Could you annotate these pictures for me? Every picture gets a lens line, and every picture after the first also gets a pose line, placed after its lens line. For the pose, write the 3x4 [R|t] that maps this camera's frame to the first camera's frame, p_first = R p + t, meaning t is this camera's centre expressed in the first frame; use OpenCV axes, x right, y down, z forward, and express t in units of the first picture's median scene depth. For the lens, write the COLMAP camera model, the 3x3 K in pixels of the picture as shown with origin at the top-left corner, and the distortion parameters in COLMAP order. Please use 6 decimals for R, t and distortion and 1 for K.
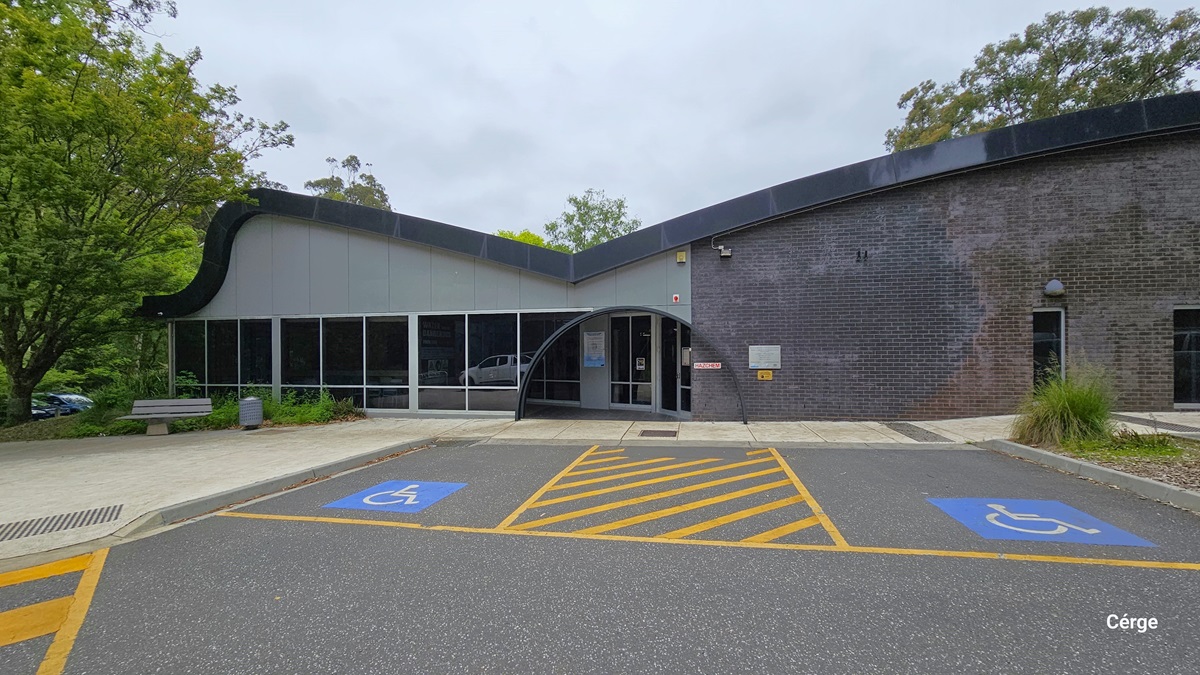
lens RADIAL K [[491.8, 0, 609.8], [0, 491.8, 344.2], [0, 0, 1]] dist [-0.005595, 0.001700]
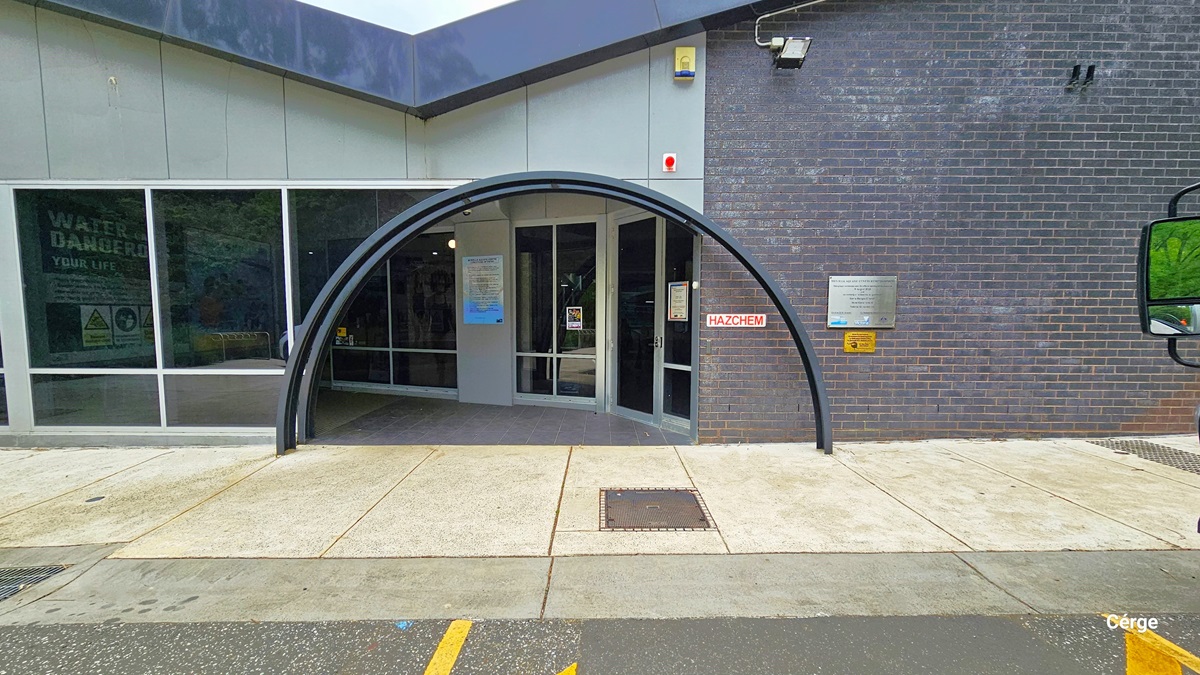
lens RADIAL K [[491.8, 0, 604.9], [0, 491.8, 338.8], [0, 0, 1]] dist [-0.005595, 0.001700]
pose [[0.984712, -0.001662, 0.174184, 0.005282], [-0.010759, 0.997465, 0.070340, 0.030194], [-0.173859, -0.071138, 0.982198, 0.580920]]
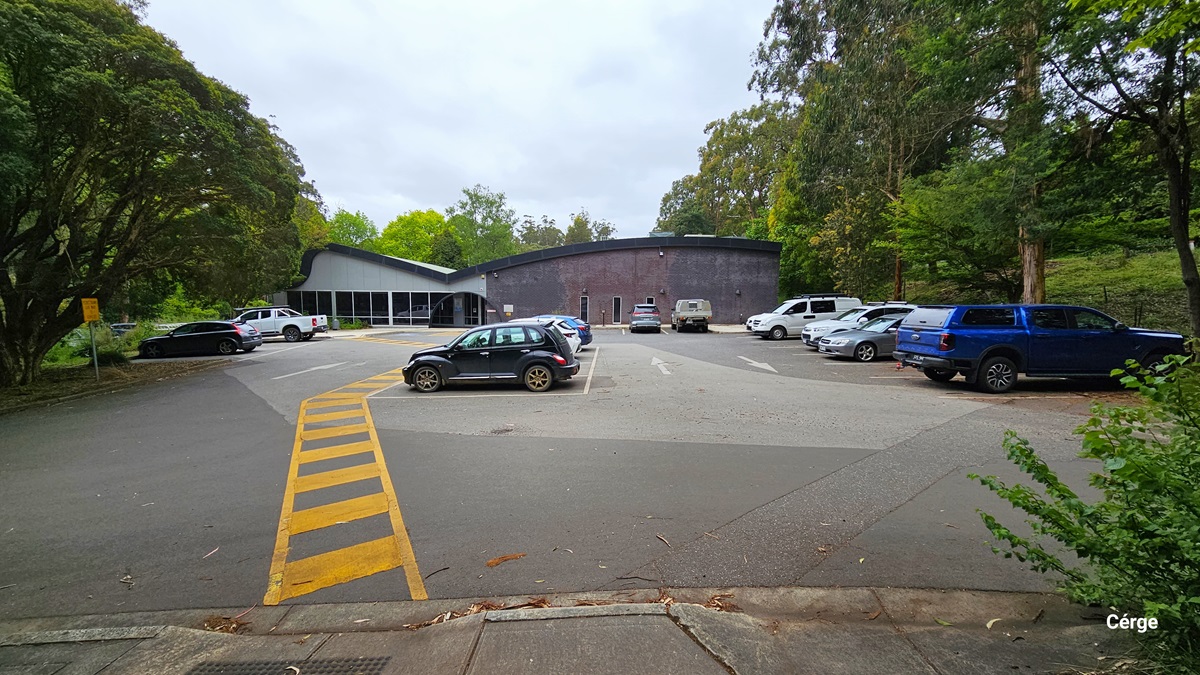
lens RADIAL K [[491.8, 0, 605.9], [0, 491.8, 337.1], [0, 0, 1]] dist [-0.005595, 0.001700]
pose [[0.985177, 0.004138, 0.171489, 0.383336], [-0.019455, 0.995954, 0.087735, -0.080792], [-0.170432, -0.089770, 0.981272, -2.268525]]
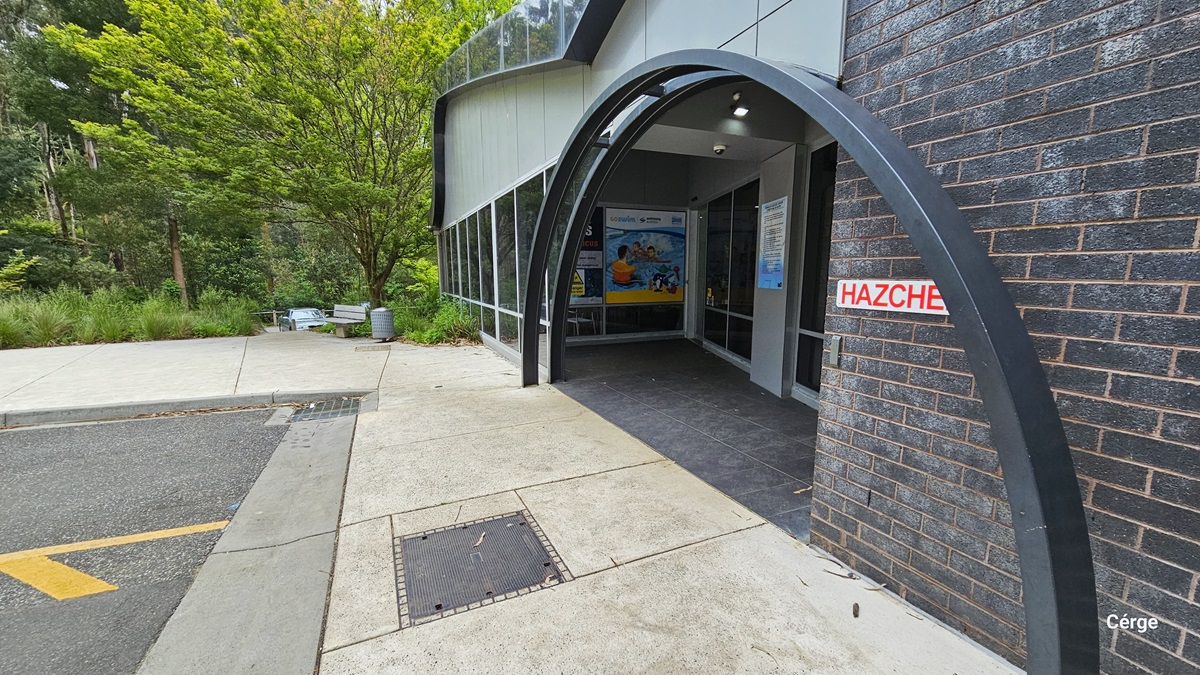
lens RADIAL K [[491.8, 0, 588.2], [0, 491.8, 341.0], [0, 0, 1]] dist [-0.005595, 0.001700]
pose [[0.559646, 0.117350, -0.820382, 0.281285], [0.017988, 0.987970, 0.153594, 0.030299], [0.828537, -0.100715, 0.550802, 0.801285]]
